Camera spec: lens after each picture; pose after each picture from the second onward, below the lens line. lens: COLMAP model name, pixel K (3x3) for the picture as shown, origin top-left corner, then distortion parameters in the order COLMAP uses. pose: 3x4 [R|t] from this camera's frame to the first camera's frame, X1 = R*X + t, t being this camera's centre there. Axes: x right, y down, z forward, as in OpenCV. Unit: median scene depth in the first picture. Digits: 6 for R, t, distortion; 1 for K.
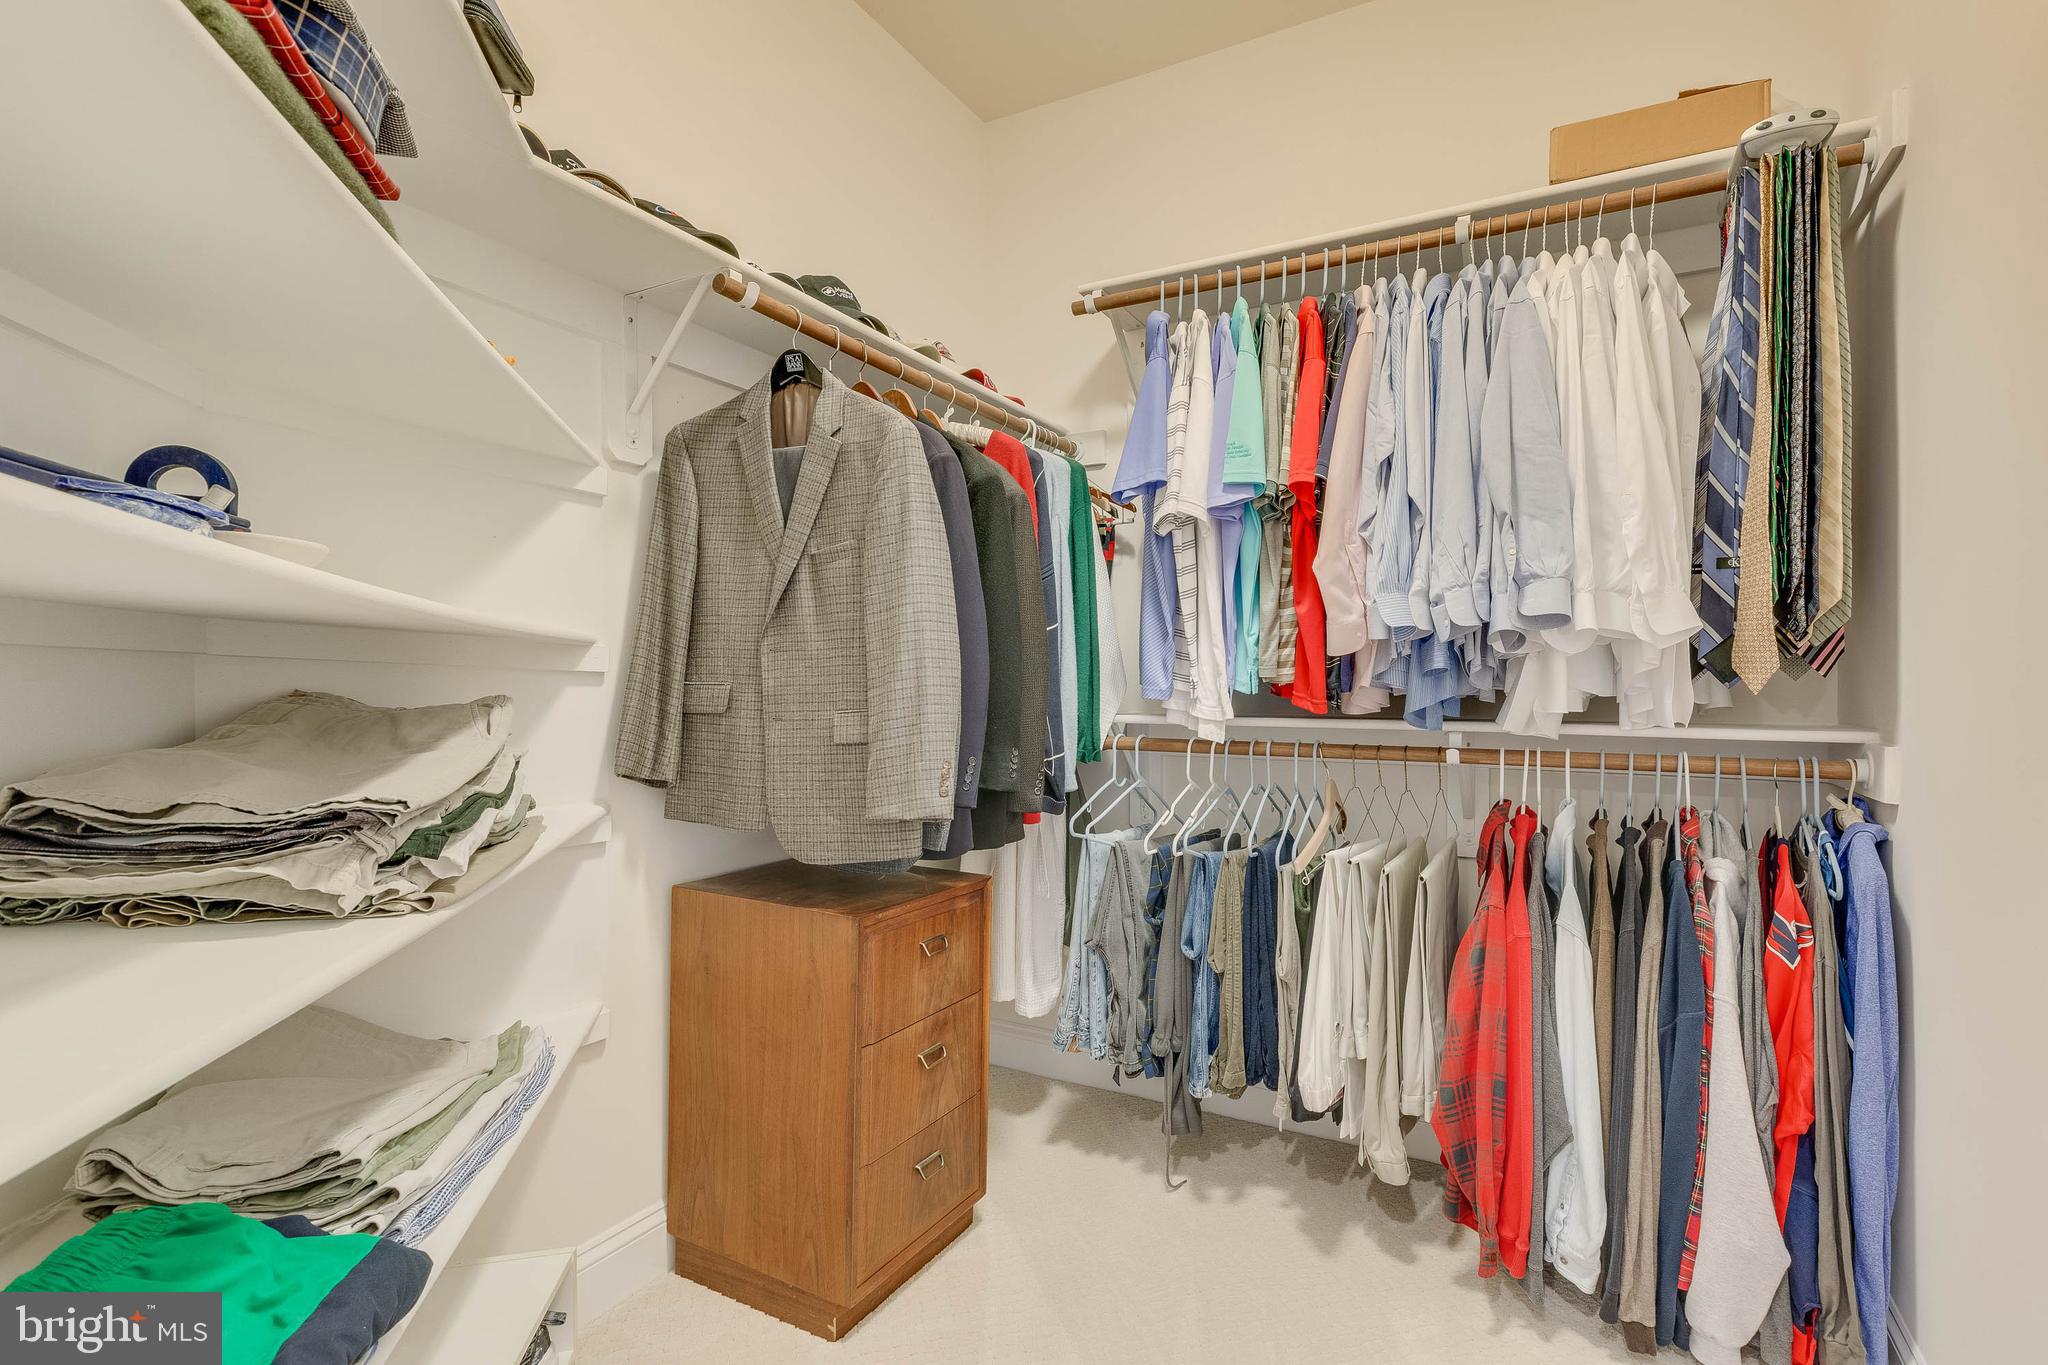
lens RADIAL K [[927.4, 0, 1029.1], [0, 927.4, 687.8], [0, 0, 1]] dist [0.004586, -0.000475]
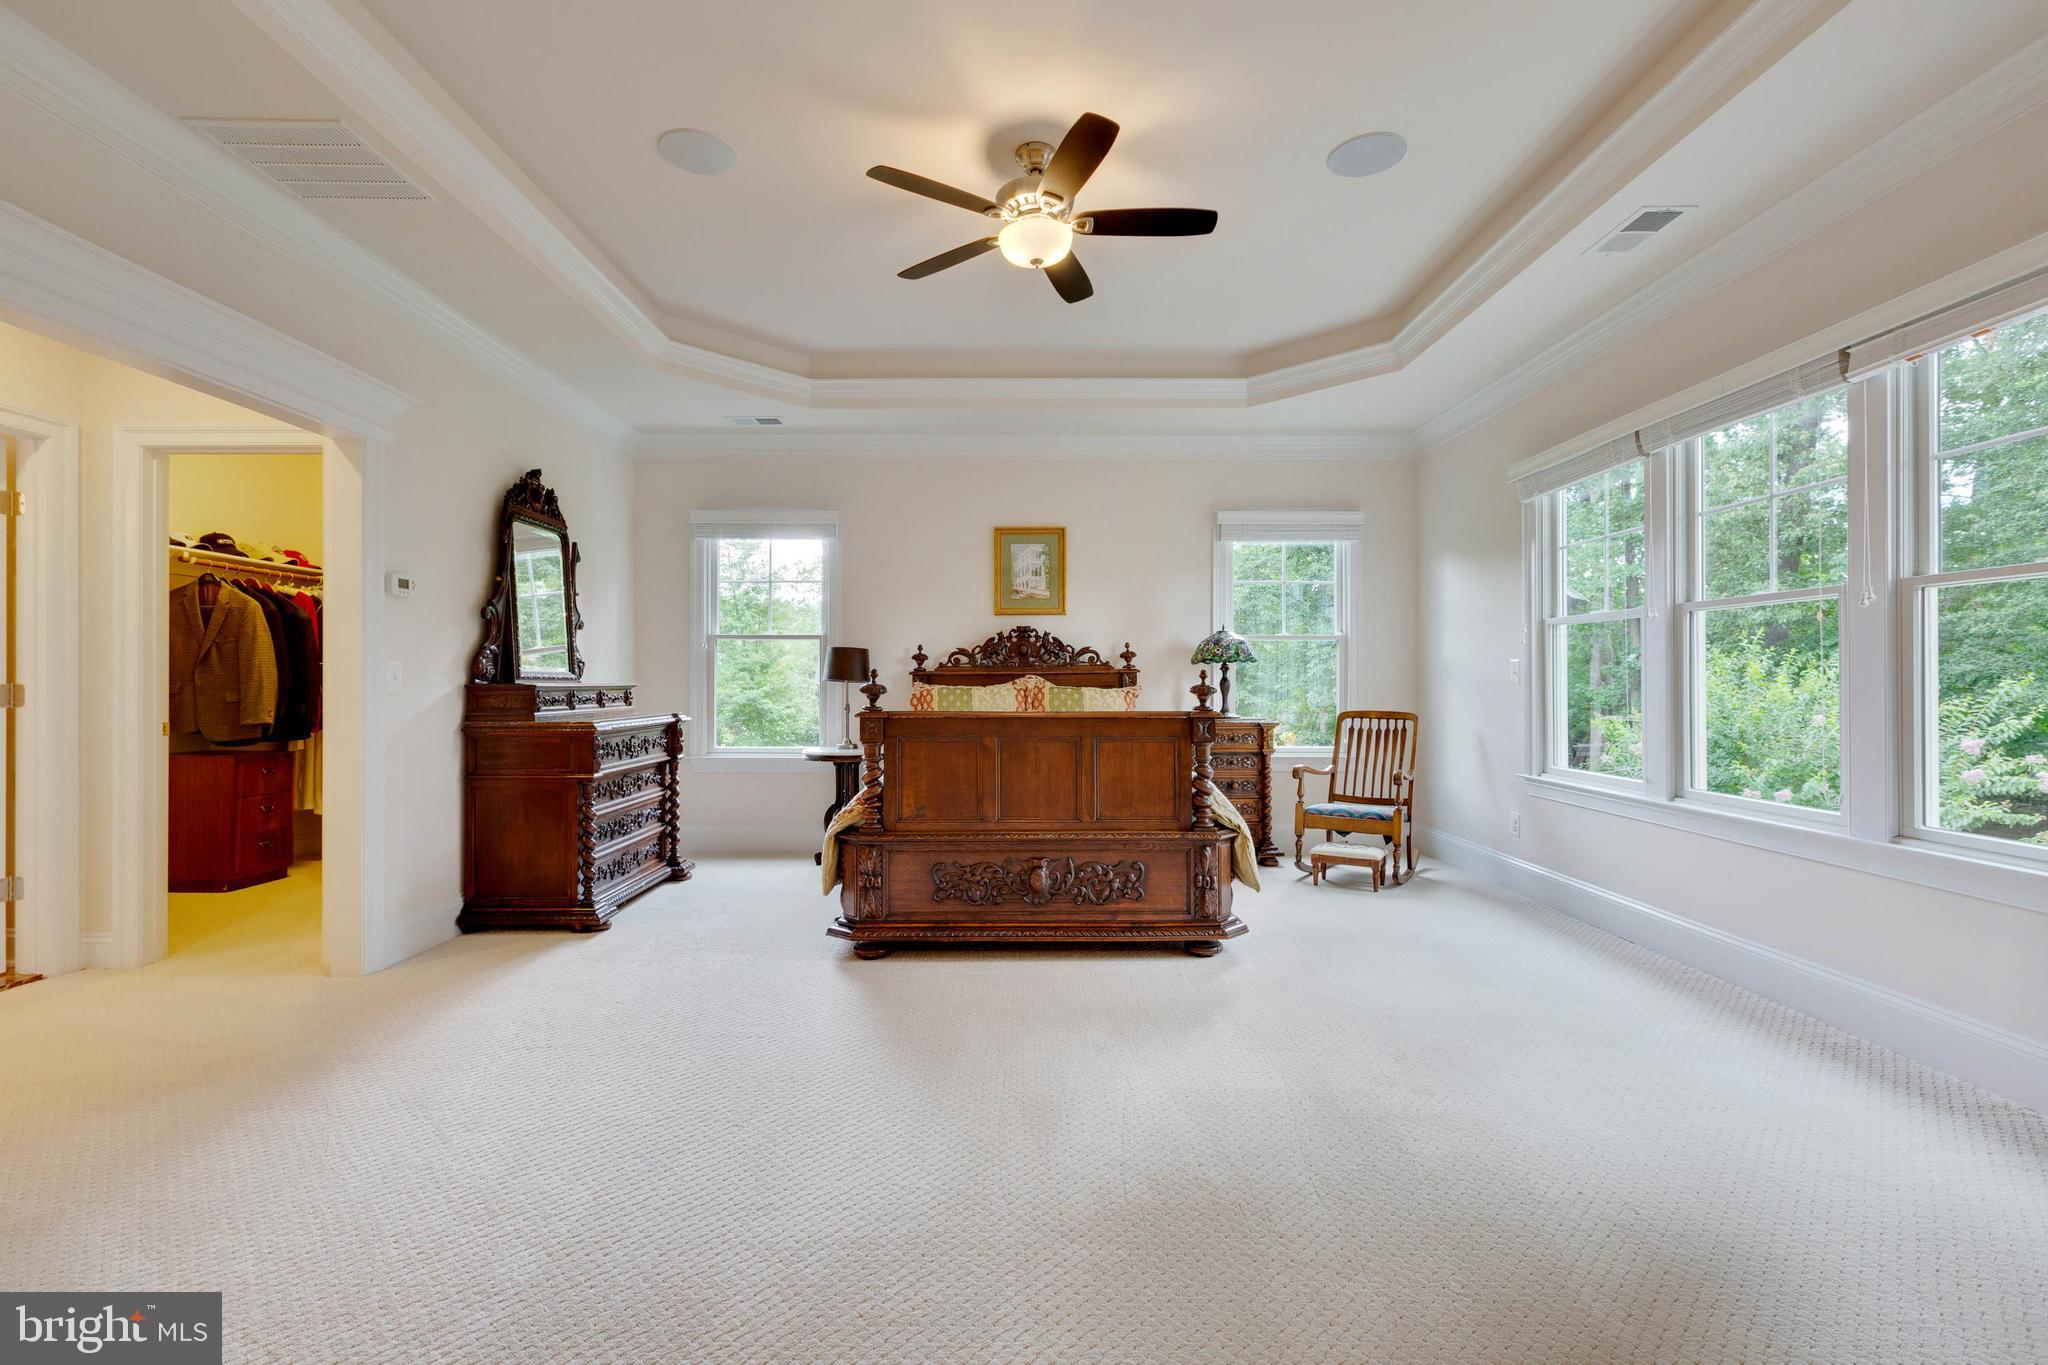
lens RADIAL K [[918.5, 0, 1008.4], [0, 918.5, 674.9], [0, 0, 1]] dist [0.015085, -0.001514]
pose [[0.858650, 0.000858, 0.512562, 0.452579], [0.000492, 0.999997, -0.002498, -0.023479], [-0.512563, 0.002397, 0.858647, -3.040838]]
